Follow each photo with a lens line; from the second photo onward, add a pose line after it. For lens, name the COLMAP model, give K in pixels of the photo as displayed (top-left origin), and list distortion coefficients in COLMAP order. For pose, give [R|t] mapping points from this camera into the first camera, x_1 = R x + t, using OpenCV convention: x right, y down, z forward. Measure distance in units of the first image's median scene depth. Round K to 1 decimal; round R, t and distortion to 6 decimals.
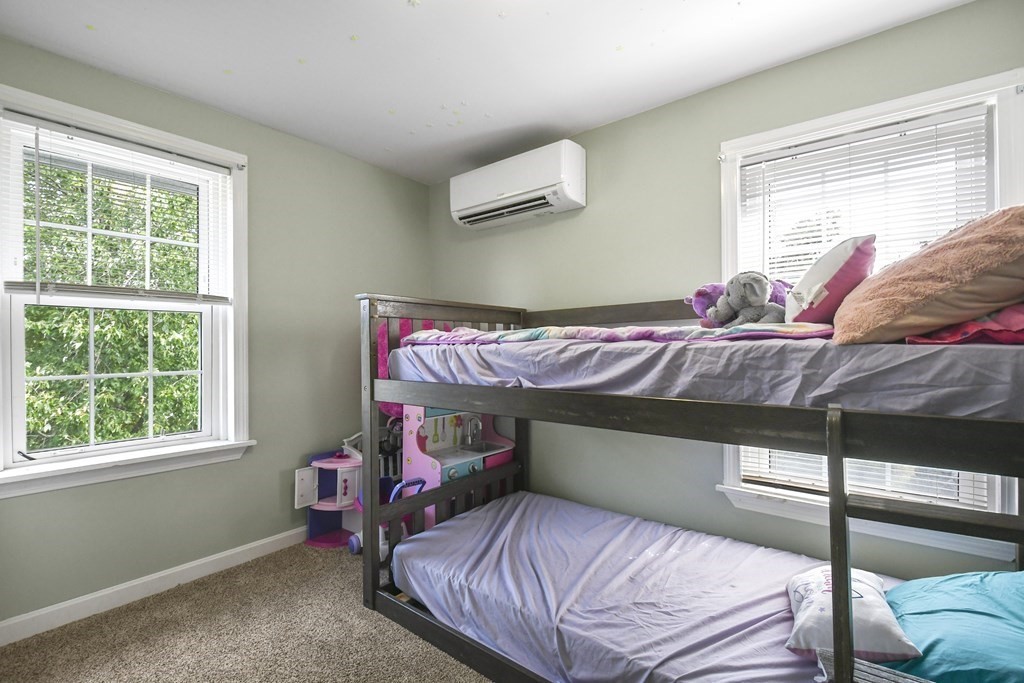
lens RADIAL K [[443.8, 0, 504.7], [0, 443.8, 346.7], [0, 0, 1]] dist [0.020003, -0.014763]
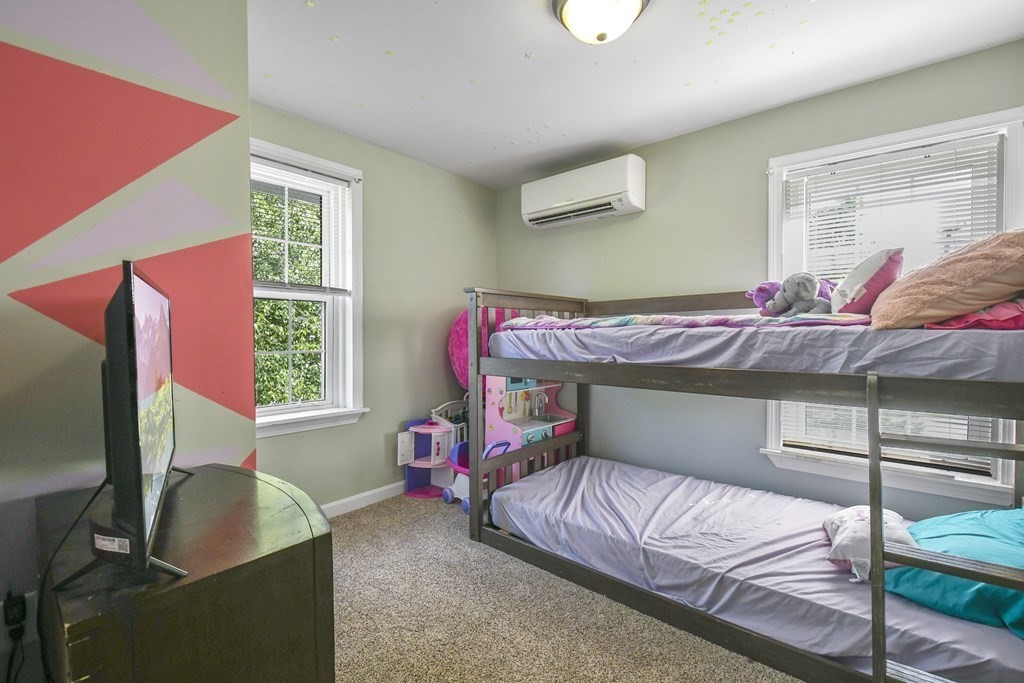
lens RADIAL K [[430.6, 0, 512.0], [0, 430.6, 341.5], [0, 0, 1]] dist [0.019419, -0.015312]
pose [[0.999392, 0.006720, -0.034208, -0.202465], [-0.006059, 0.999794, 0.019387, 0.007736], [0.034331, -0.019168, 0.999227, -0.232699]]
